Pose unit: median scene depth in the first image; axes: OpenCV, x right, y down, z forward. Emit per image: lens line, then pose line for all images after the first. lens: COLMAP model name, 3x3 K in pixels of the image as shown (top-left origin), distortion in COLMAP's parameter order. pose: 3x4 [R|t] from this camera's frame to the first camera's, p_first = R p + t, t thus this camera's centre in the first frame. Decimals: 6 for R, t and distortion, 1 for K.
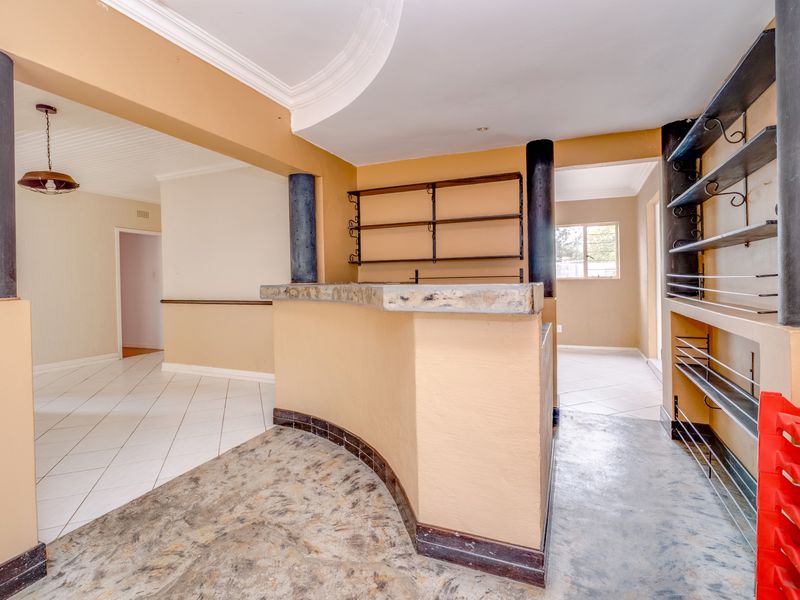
lens RADIAL K [[410.3, 0, 403.3], [0, 410.3, 282.7], [0, 0, 1]] dist [0.089774, 0.000431]
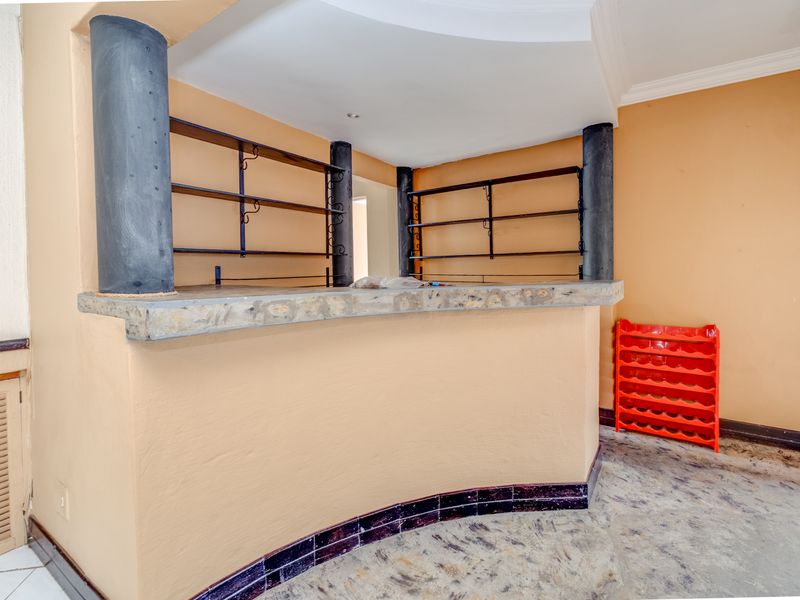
lens RADIAL K [[386.3, 0, 401.6], [0, 386.3, 287.8], [0, 0, 1]] dist [-0.003199, 0.001656]
pose [[0.181818, -0.033202, 0.982771, -0.807545], [0.023181, 0.999297, 0.029472, -0.013690], [-0.983059, 0.017423, 0.182460, 0.960203]]
